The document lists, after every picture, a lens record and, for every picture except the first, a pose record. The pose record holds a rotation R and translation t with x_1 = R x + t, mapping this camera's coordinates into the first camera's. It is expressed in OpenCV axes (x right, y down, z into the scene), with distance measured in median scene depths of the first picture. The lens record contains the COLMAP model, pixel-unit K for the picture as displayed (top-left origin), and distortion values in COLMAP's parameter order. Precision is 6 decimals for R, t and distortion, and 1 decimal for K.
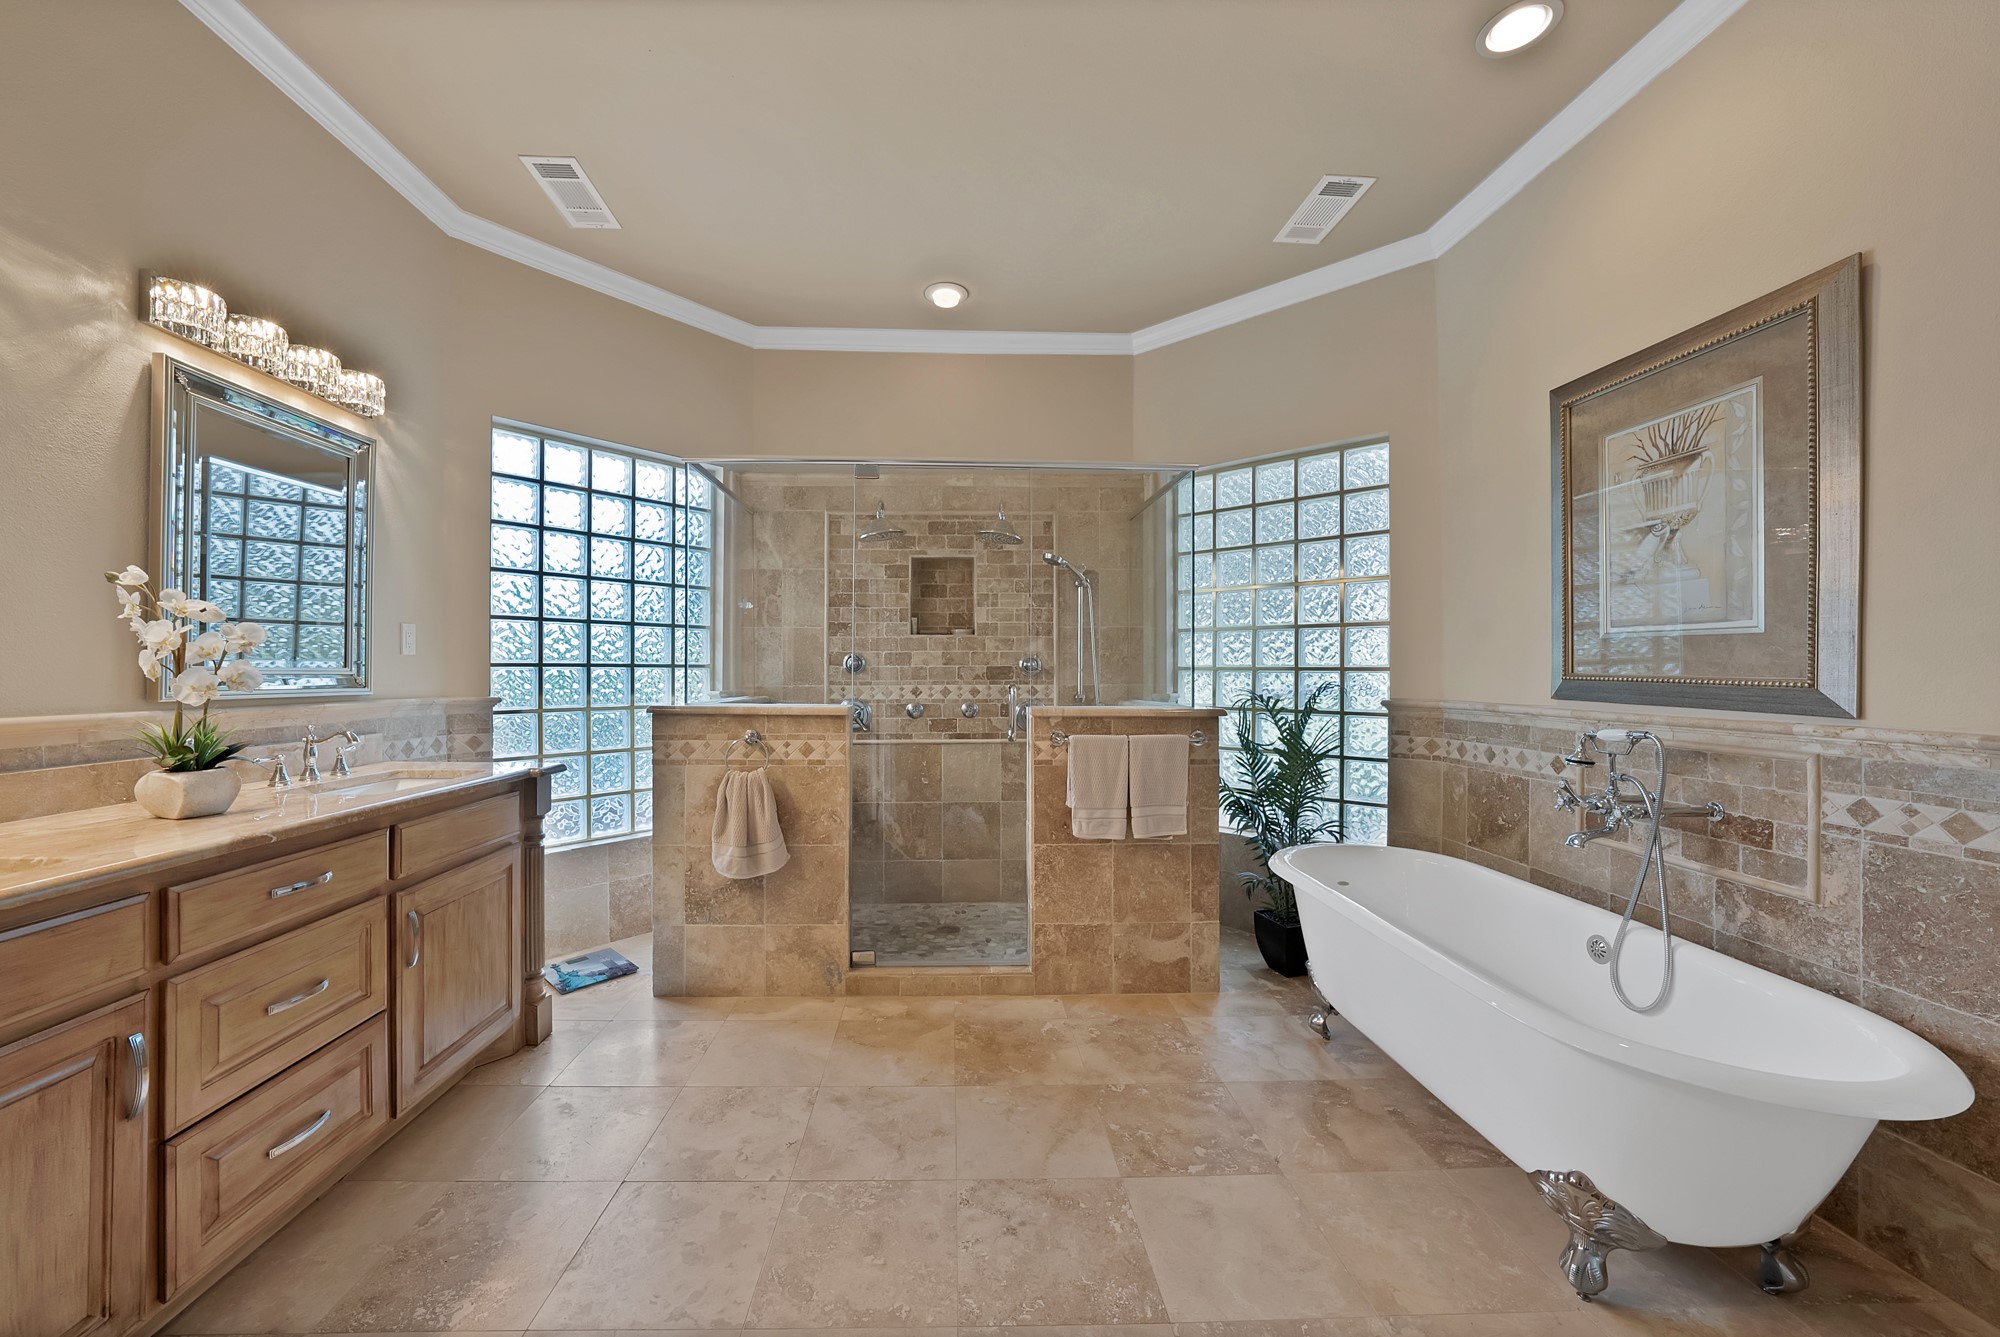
lens RADIAL K [[708.6, 0, 980.2], [0, 708.6, 668.2], [0, 0, 1]] dist [-0.008078, 0.002119]
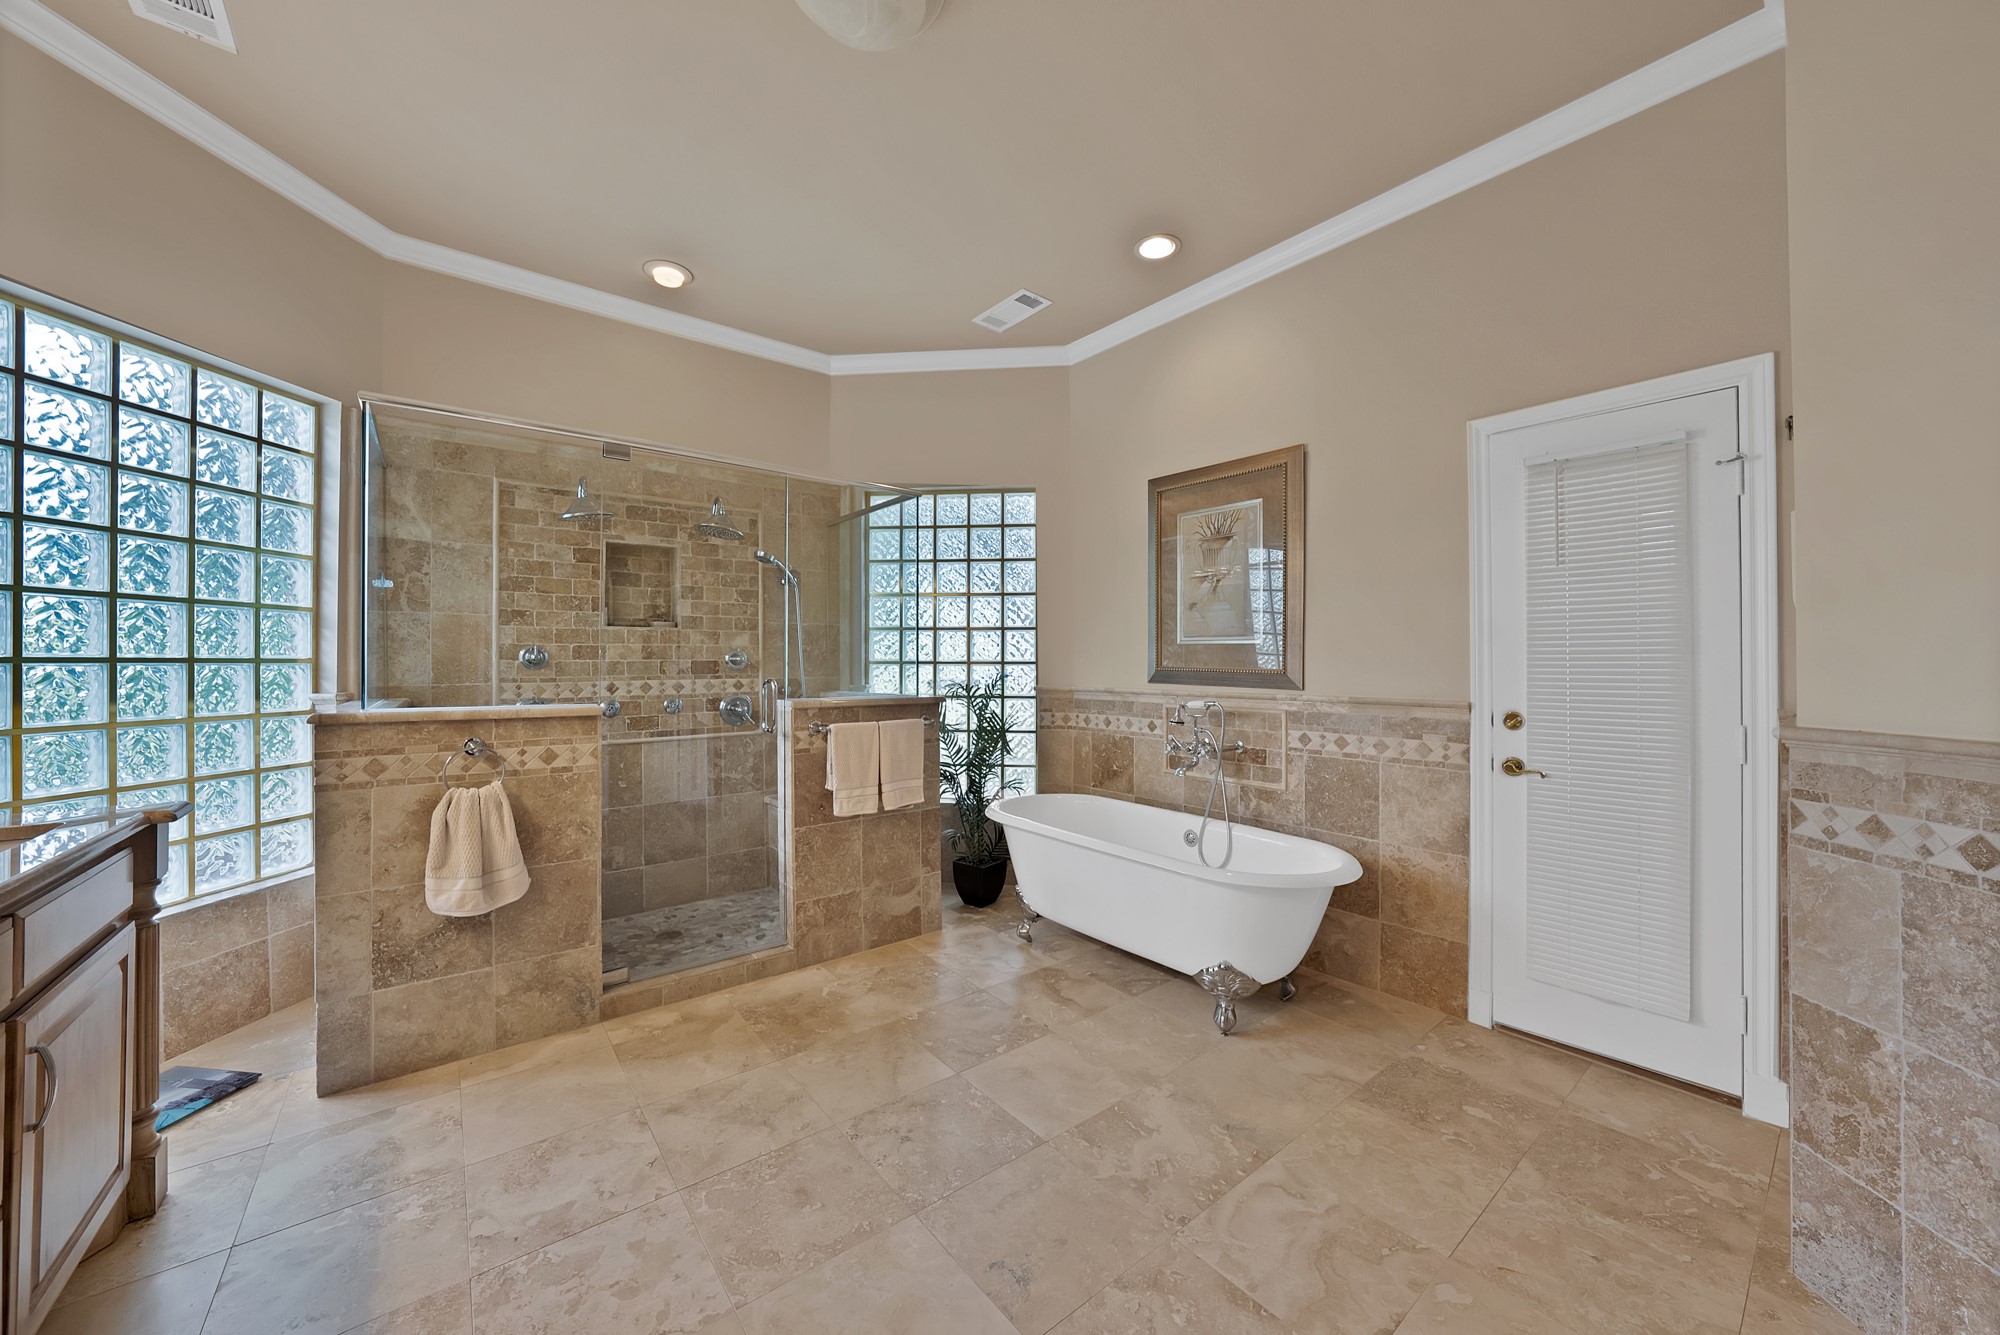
lens RADIAL K [[708.6, 0, 963.7], [0, 708.6, 659.8], [0, 0, 1]] dist [-0.008078, 0.002119]
pose [[0.818907, -0.000341, 0.573927, -0.327984], [-0.000020, 1.000000, 0.000623, -0.005792], [-0.573927, -0.000522, 0.818907, -0.017416]]
